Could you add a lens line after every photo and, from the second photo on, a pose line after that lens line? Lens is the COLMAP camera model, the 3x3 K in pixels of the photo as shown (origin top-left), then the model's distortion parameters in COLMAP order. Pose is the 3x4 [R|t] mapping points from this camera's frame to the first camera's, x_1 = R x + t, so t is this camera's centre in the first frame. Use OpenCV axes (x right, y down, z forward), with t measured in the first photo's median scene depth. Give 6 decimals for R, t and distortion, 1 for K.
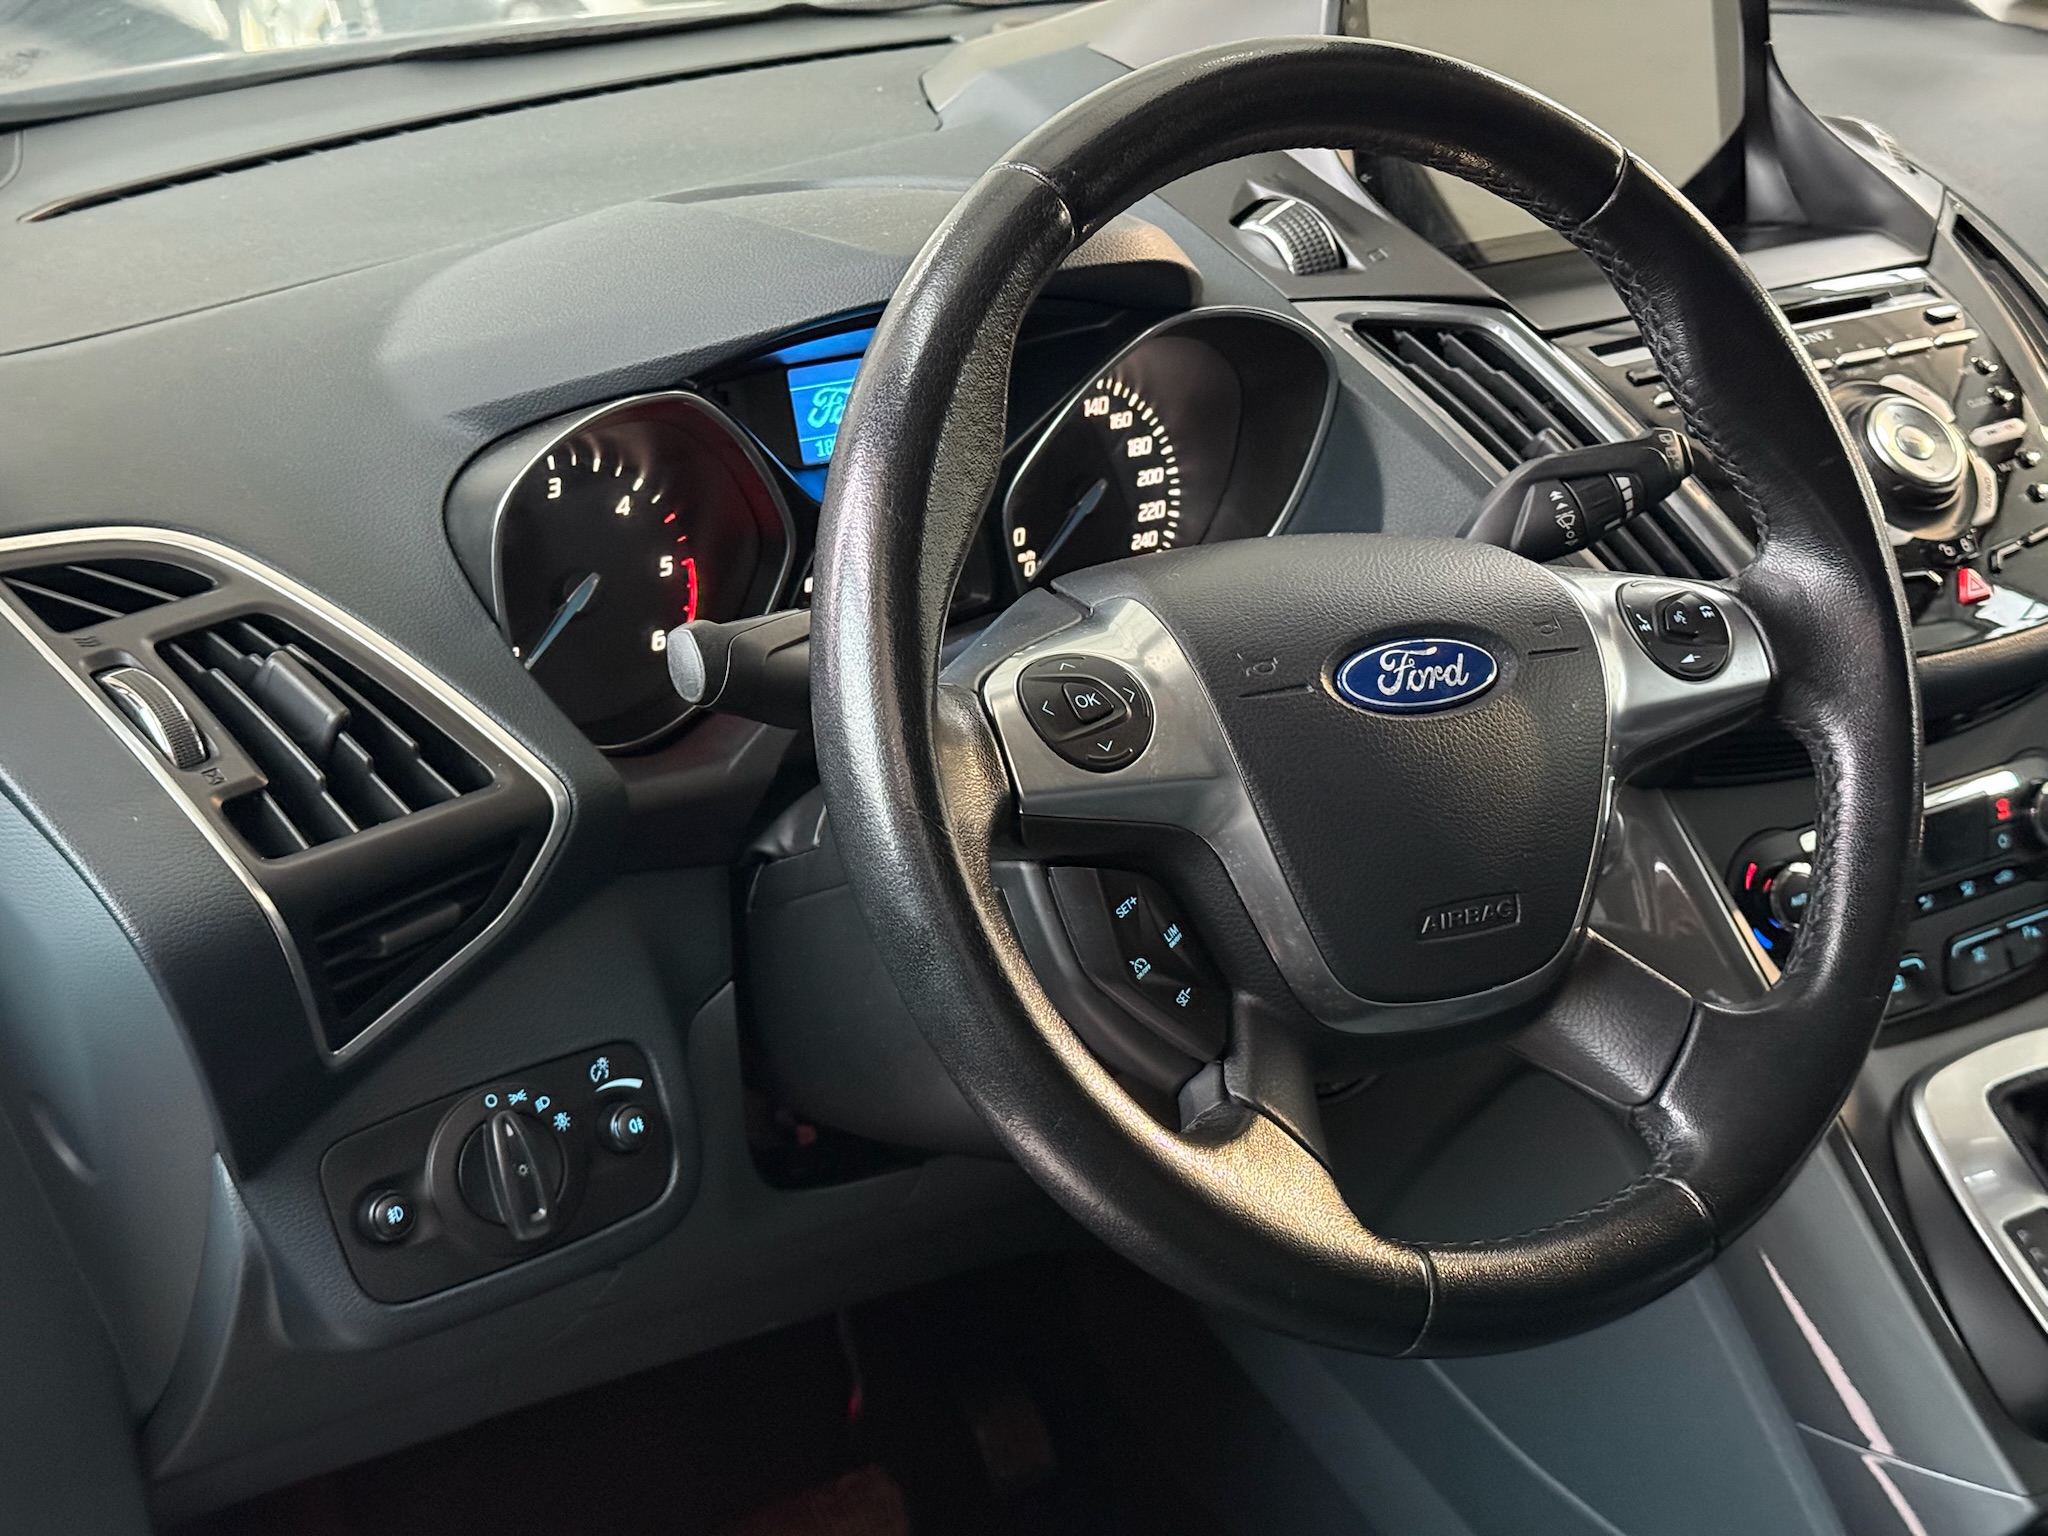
lens RADIAL K [[2899.4, 0, 1024.0], [0, 2899.4, 768.0], [0, 0, 1]] dist [0.173235, -0.331847]
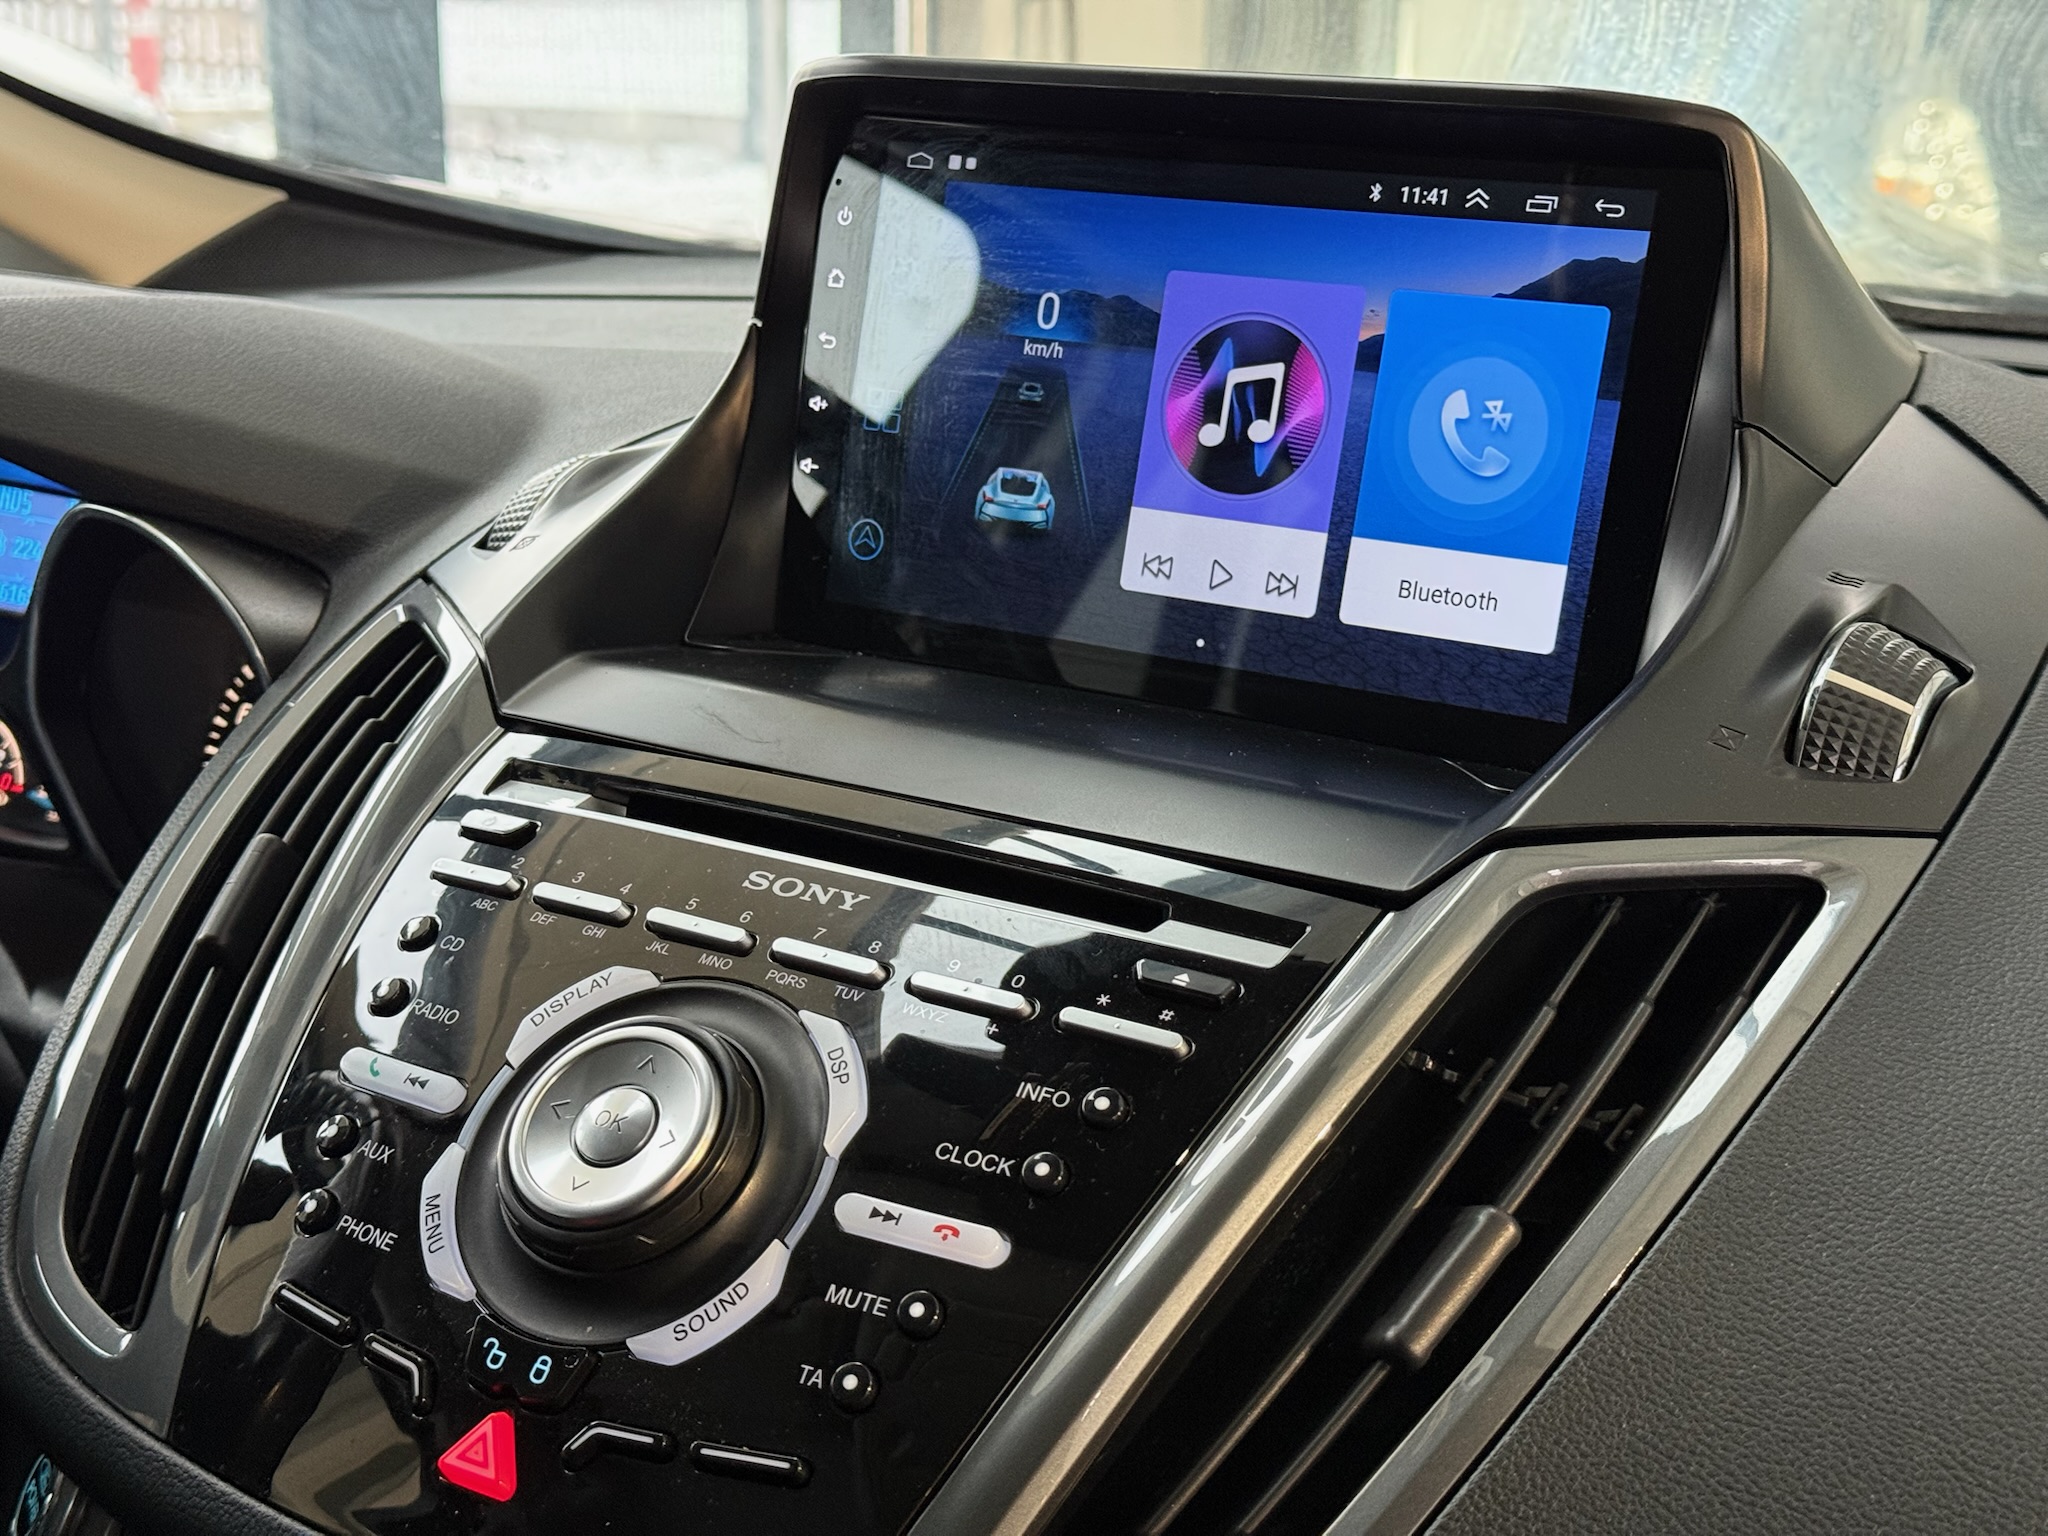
lens RADIAL K [[2899.4, 0, 1024.0], [0, 2899.4, 768.0], [0, 0, 1]] dist [0.173235, -0.331847]
pose [[0.404191, 0.250750, -0.879633, 0.699314], [-0.371281, 0.923876, 0.092759, -0.222901], [0.835931, 0.289098, 0.466521, 0.798813]]
